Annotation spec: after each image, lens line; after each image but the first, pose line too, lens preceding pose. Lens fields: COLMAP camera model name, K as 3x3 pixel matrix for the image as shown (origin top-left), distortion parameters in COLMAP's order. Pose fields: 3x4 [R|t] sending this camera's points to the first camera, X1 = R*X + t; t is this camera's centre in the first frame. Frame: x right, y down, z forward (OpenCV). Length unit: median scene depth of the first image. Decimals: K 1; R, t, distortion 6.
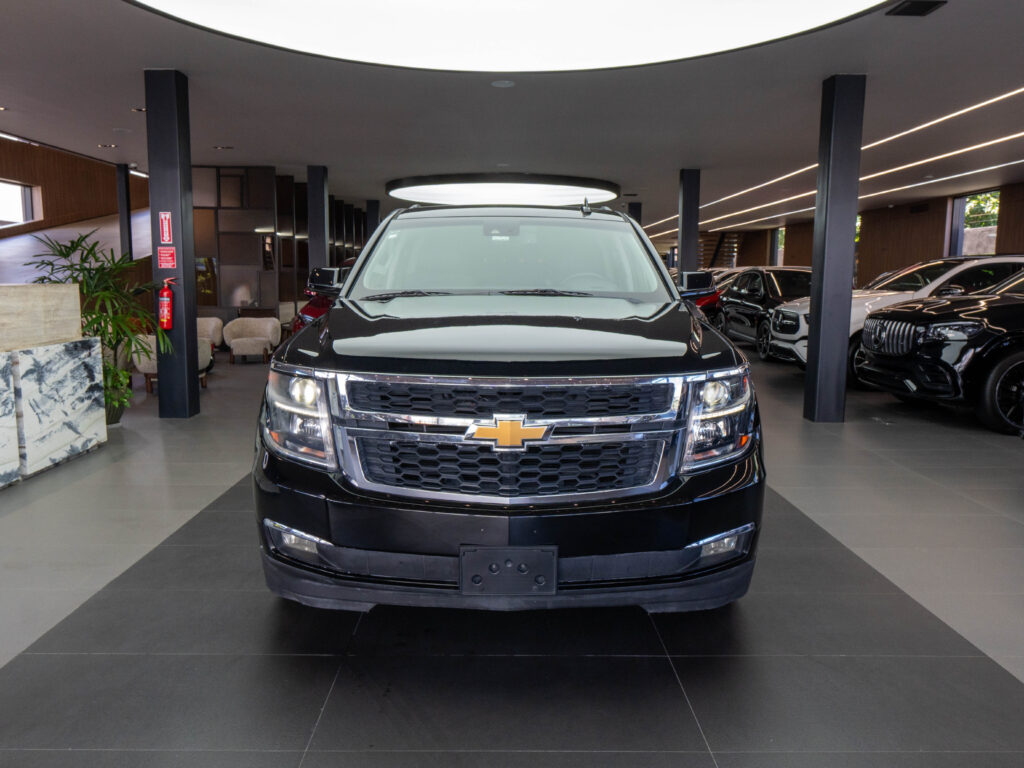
lens RADIAL K [[802.0, 0, 512.0], [0, 802.0, 384.0], [0, 0, 1]] dist [0.008918, 0.001680]
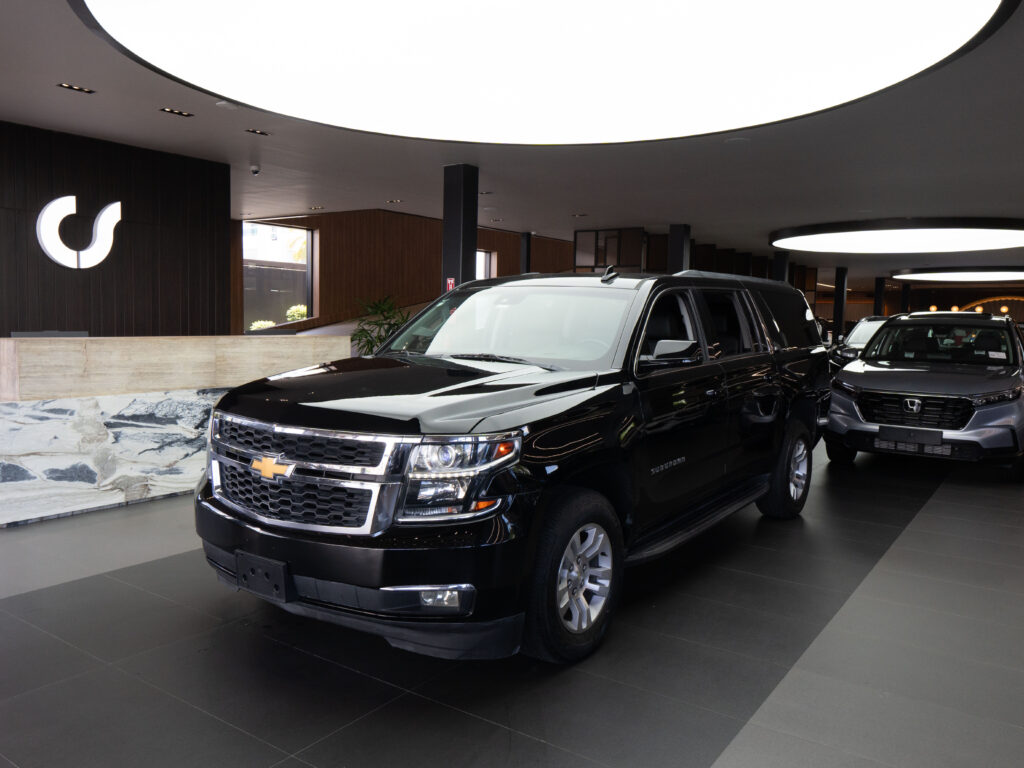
lens RADIAL K [[817.2, 0, 512.0], [0, 817.2, 384.0], [0, 0, 1]] dist [0.010020, 0.009402]
pose [[0.809876, 0.059561, -0.583569, 0.566541], [-0.094709, 0.995057, -0.029878, -0.037073], [0.578904, 0.079467, 0.811514, 0.080302]]
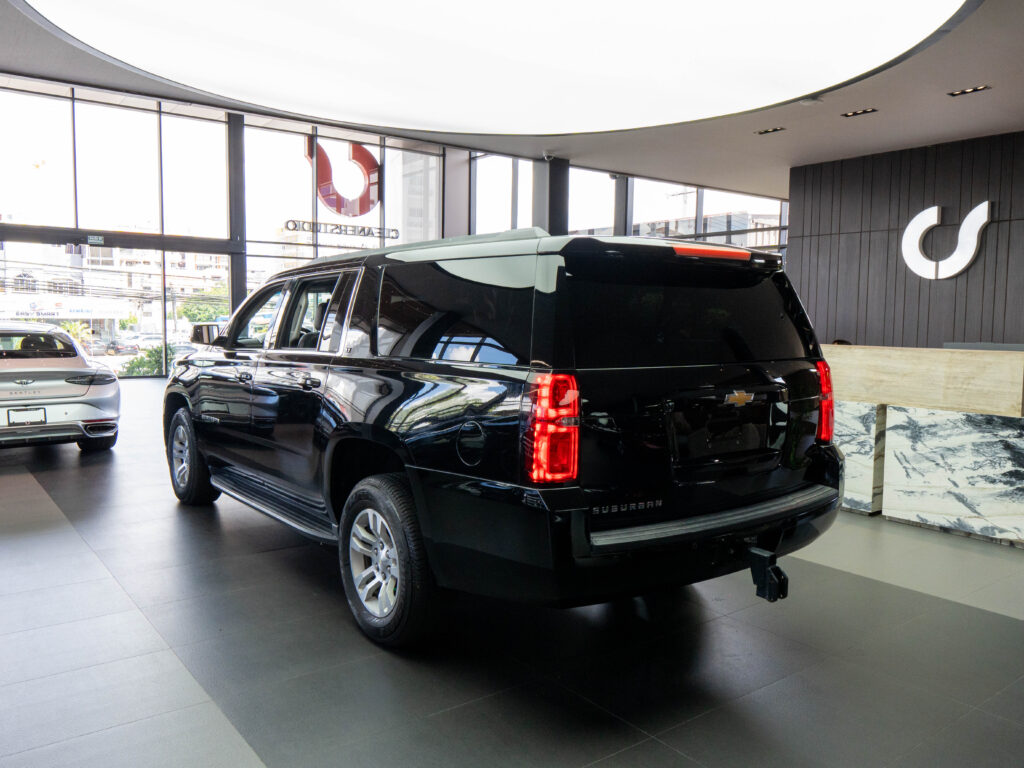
lens RADIAL K [[817.2, 0, 512.0], [0, 817.2, 384.0], [0, 0, 1]] dist [0.010020, 0.009402]
pose [[-0.806697, 0.035735, -0.589884, 0.527510], [-0.094975, 0.977356, 0.189092, -0.251903], [0.583283, 0.208564, -0.785036, 1.672170]]
